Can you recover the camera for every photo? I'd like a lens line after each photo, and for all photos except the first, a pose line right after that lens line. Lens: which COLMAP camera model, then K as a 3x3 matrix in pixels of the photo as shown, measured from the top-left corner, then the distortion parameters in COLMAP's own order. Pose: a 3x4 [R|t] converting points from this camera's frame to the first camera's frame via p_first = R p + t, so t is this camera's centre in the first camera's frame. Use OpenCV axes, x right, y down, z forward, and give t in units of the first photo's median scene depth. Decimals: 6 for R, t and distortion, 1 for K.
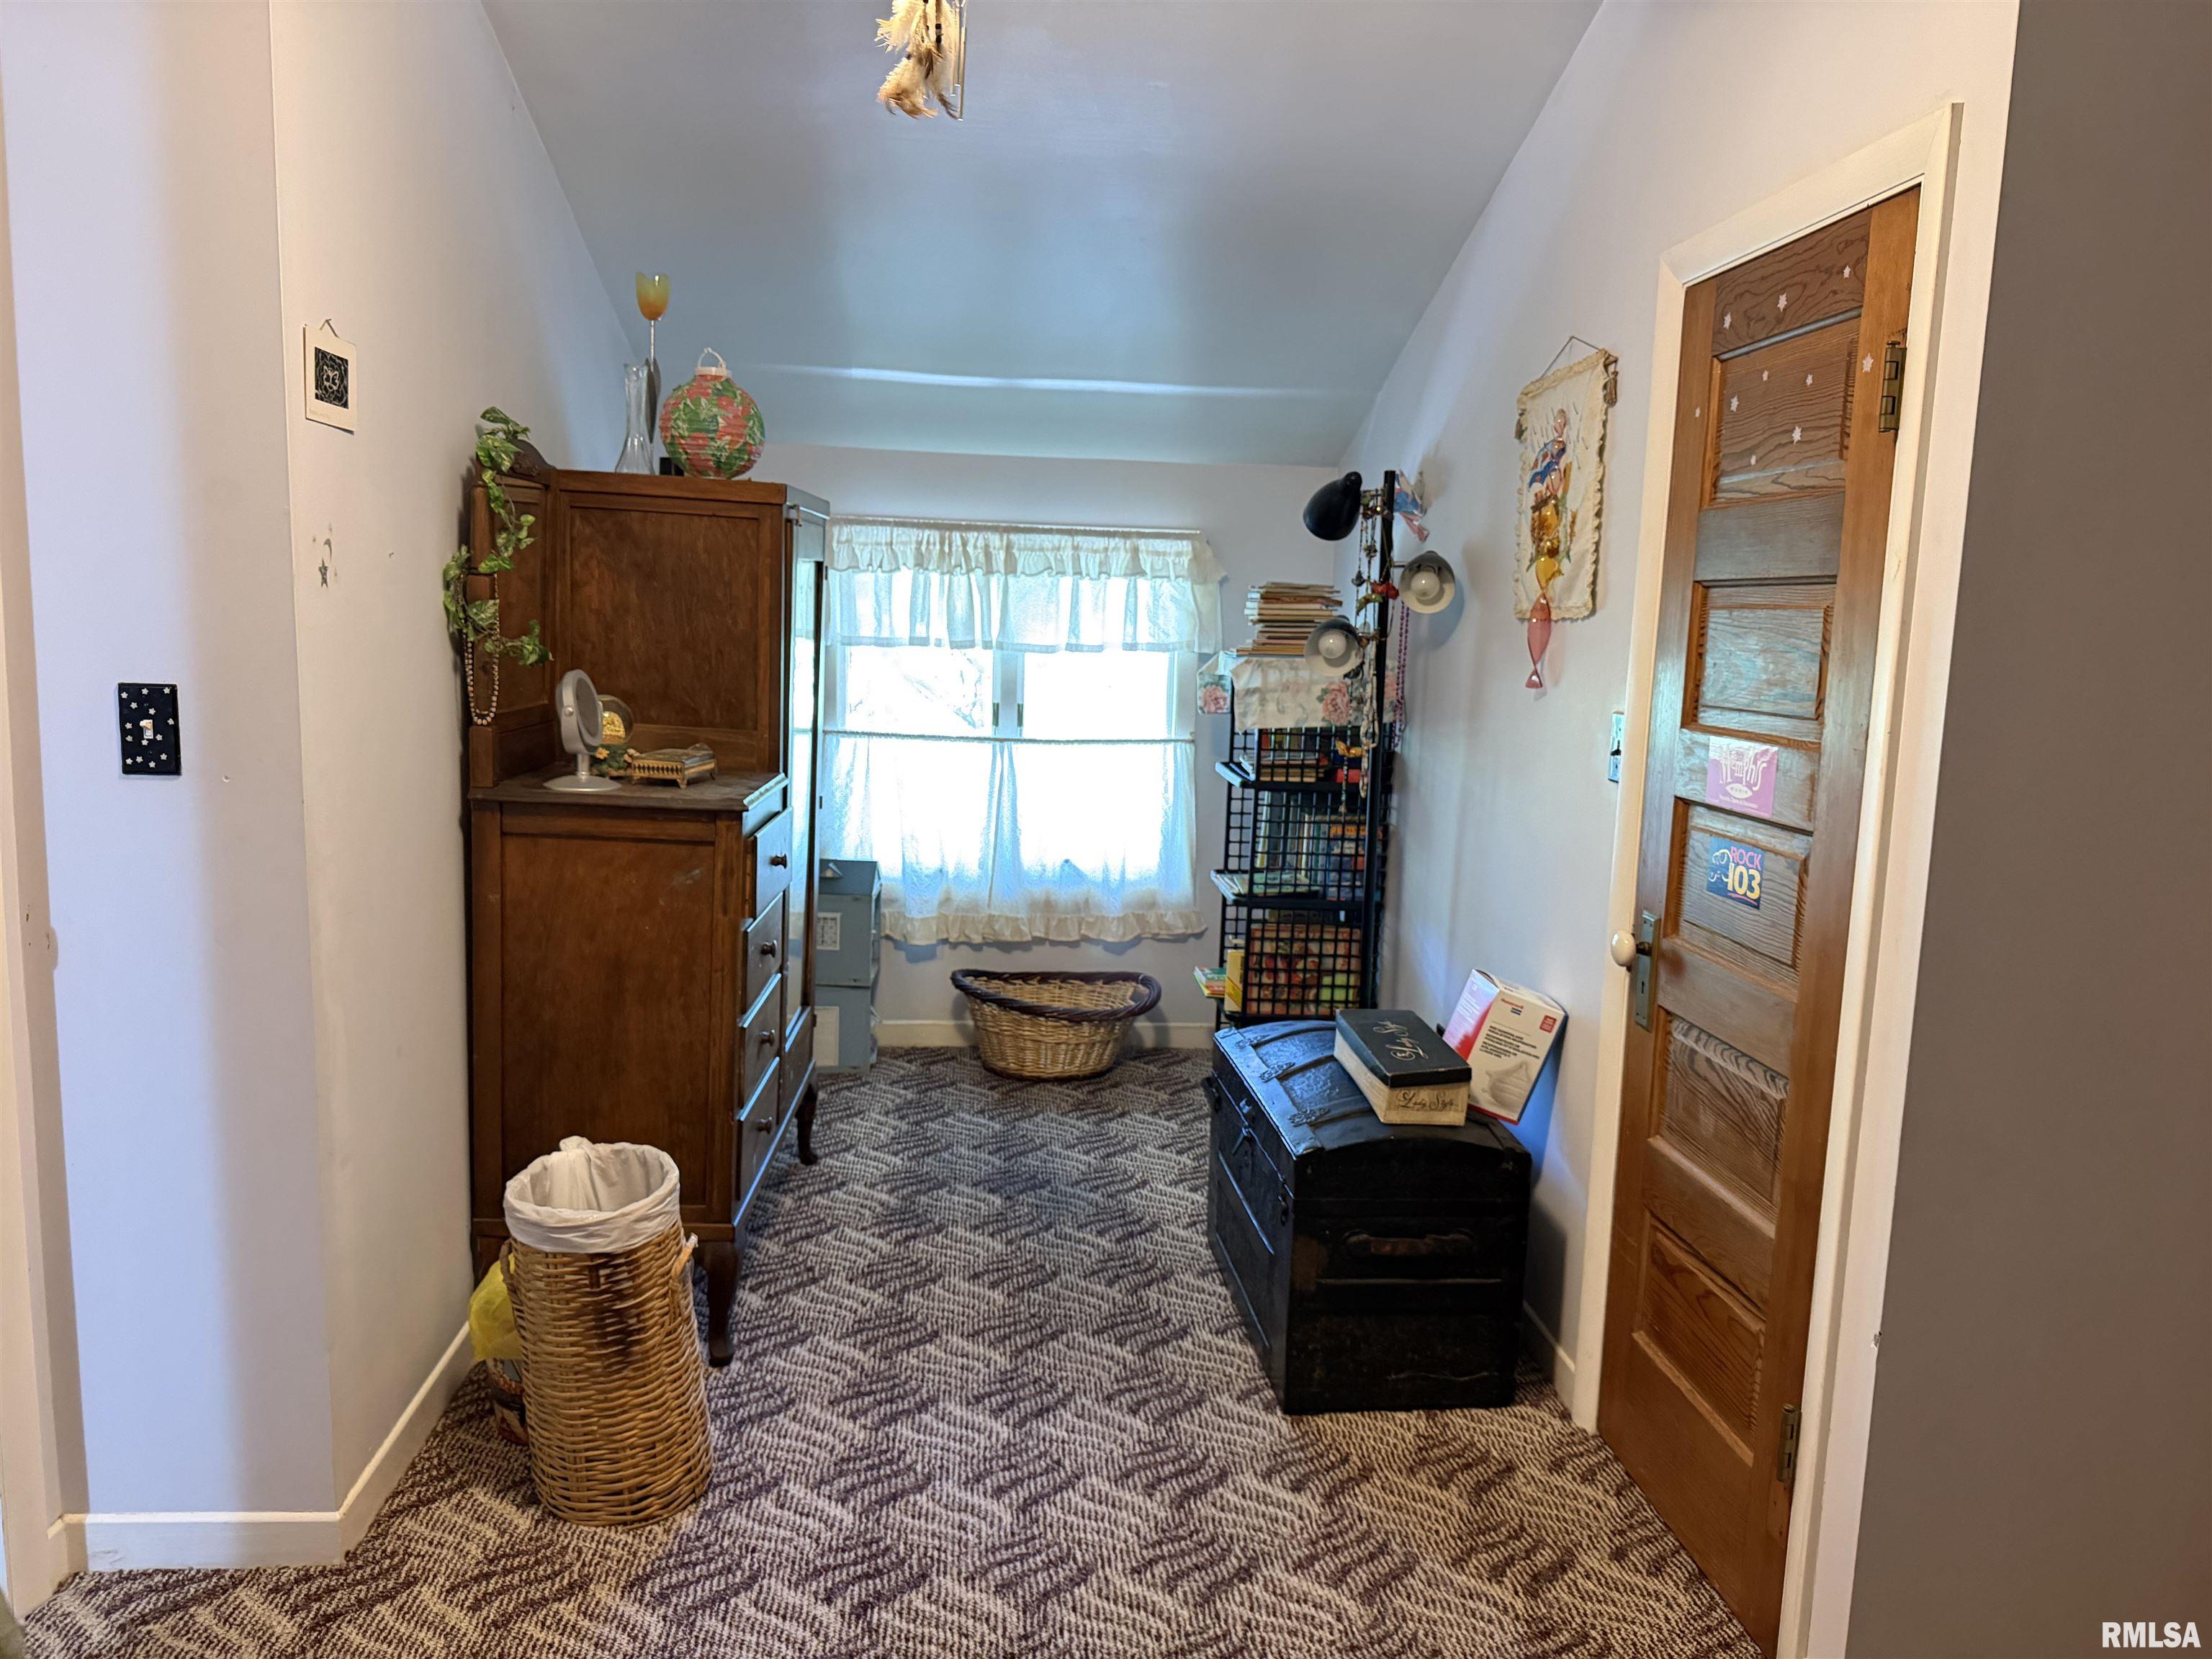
lens RADIAL K [[1541.2, 0, 1106.0], [0, 1541.2, 829.5], [0, 0, 1]] dist [-0.001367, -0.006740]
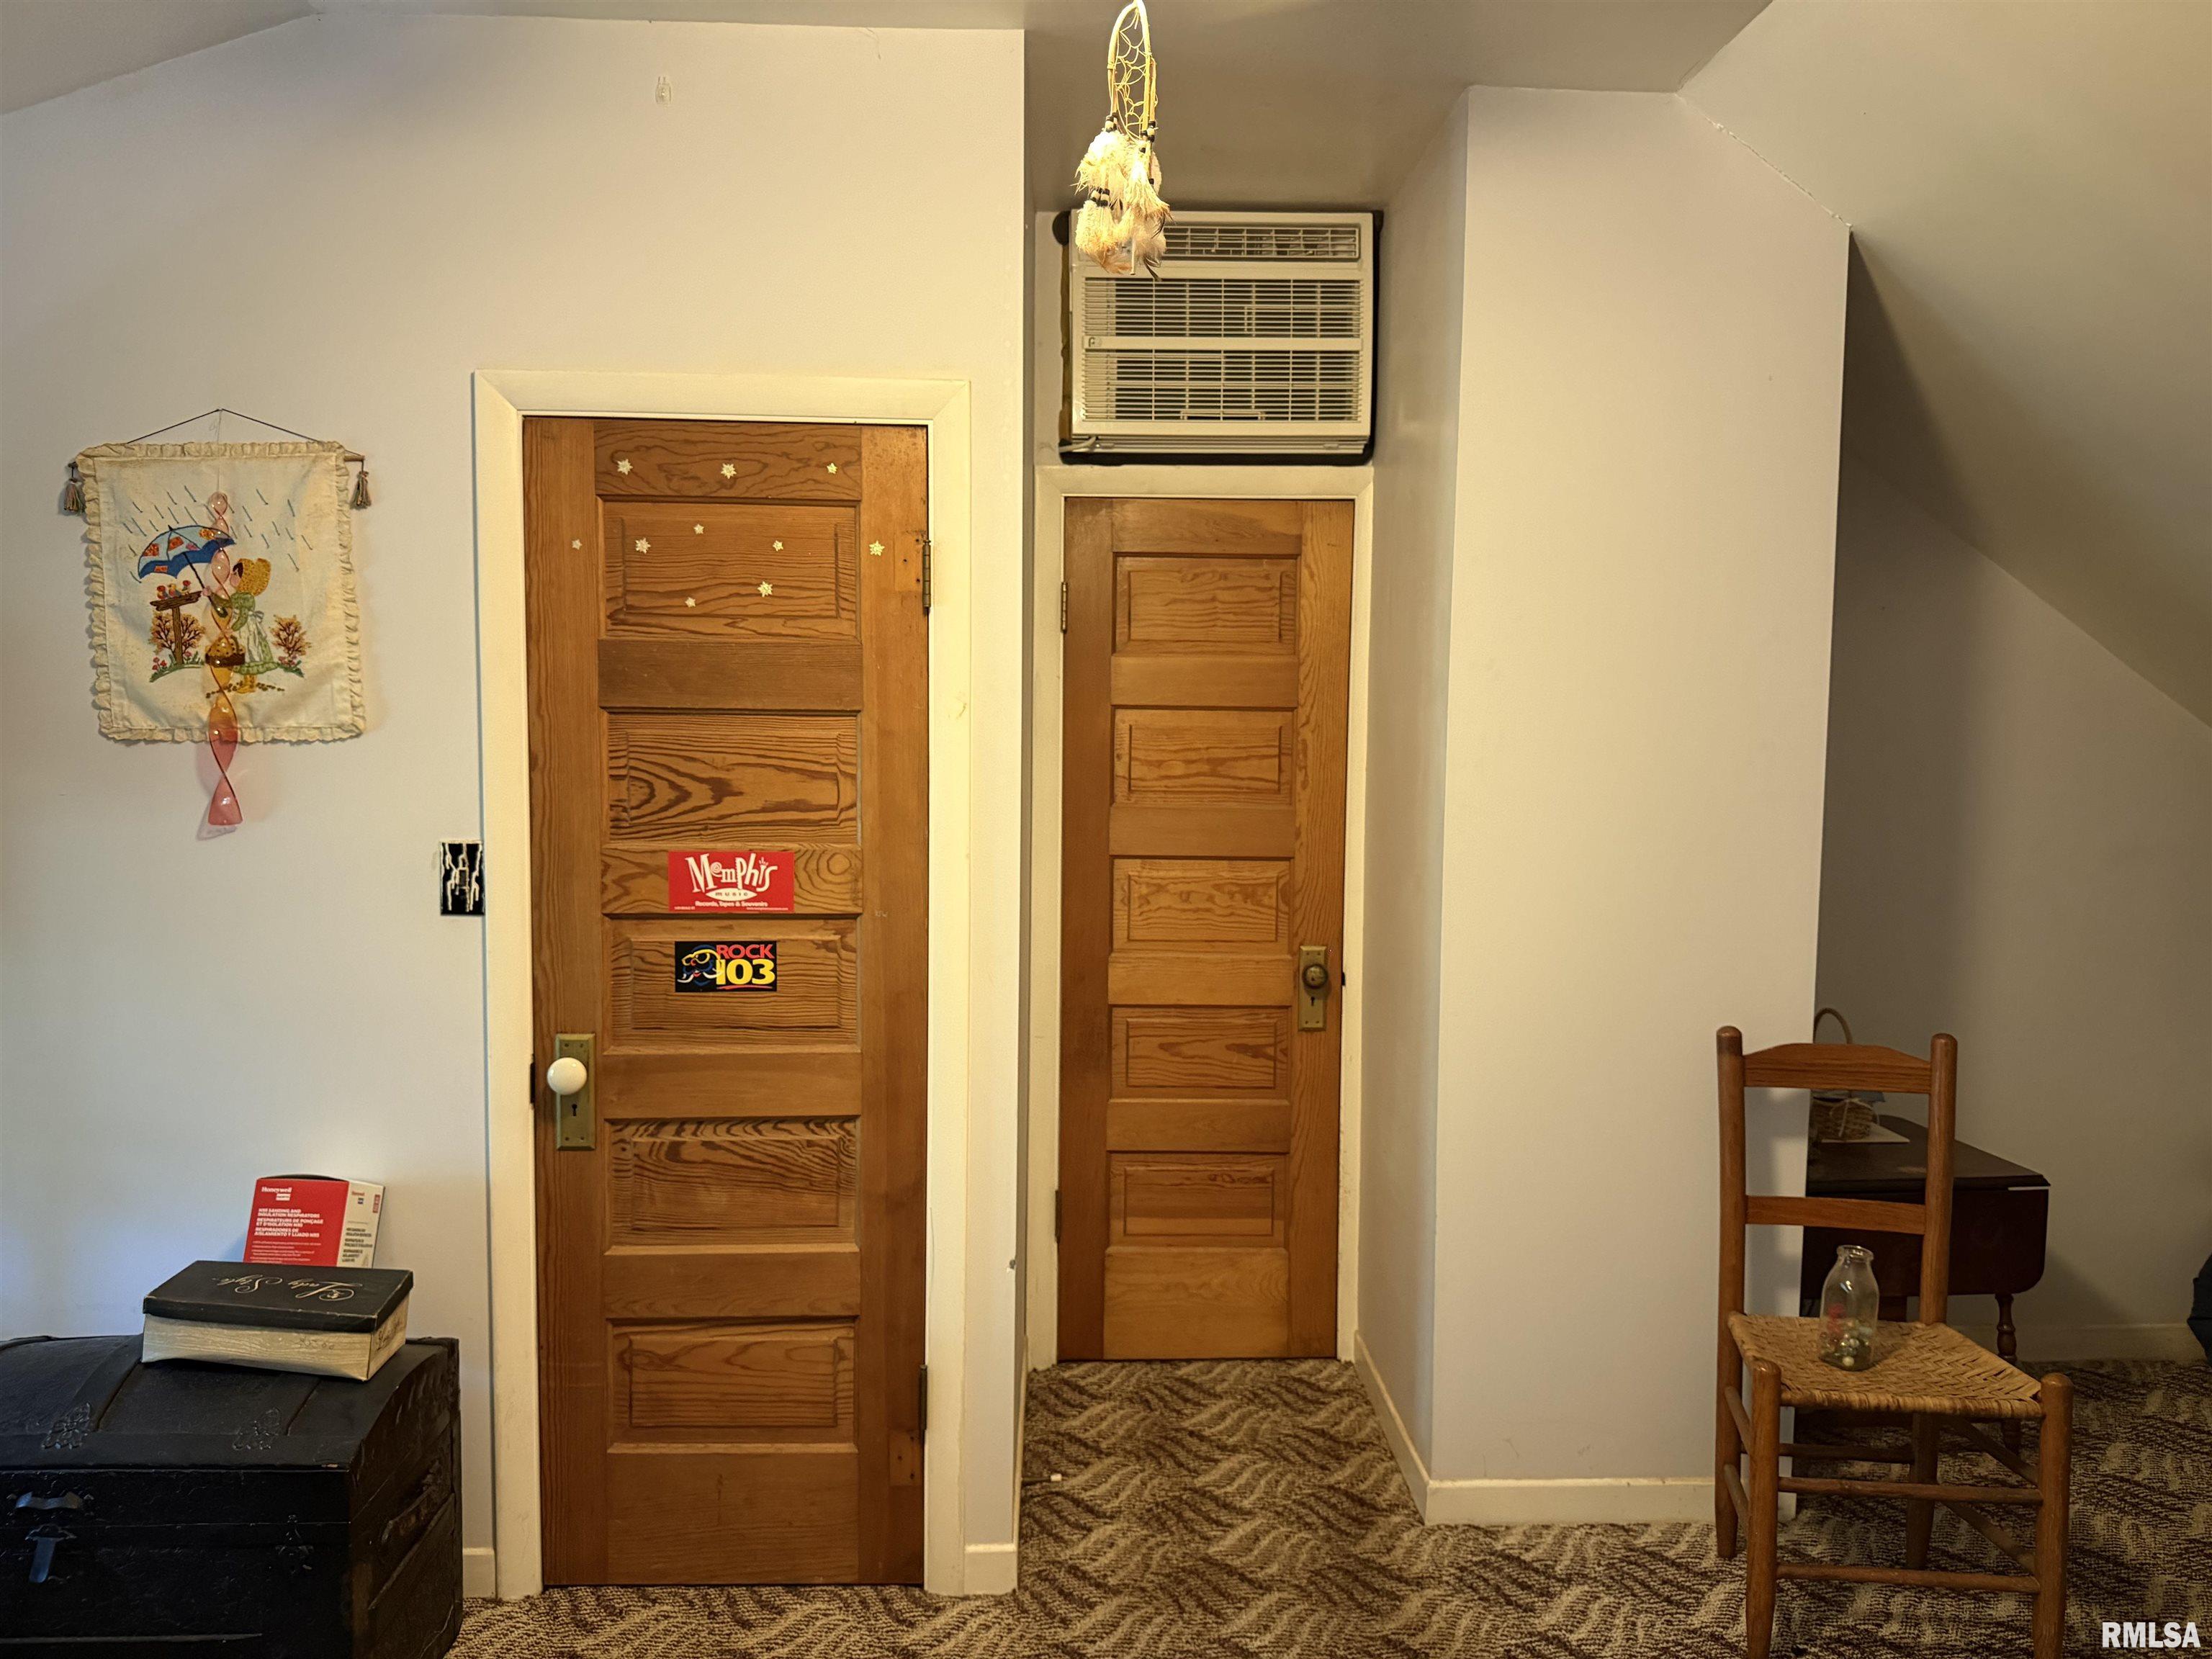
lens RADIAL K [[1541.2, 0, 1106.0], [0, 1541.2, 829.5], [0, 0, 1]] dist [-0.001367, -0.006740]
pose [[0.052421, -0.090509, 0.994515, -0.714639], [0.131164, 0.987881, 0.082991, -0.133772], [-0.989974, 0.126094, 0.063657, 0.671908]]
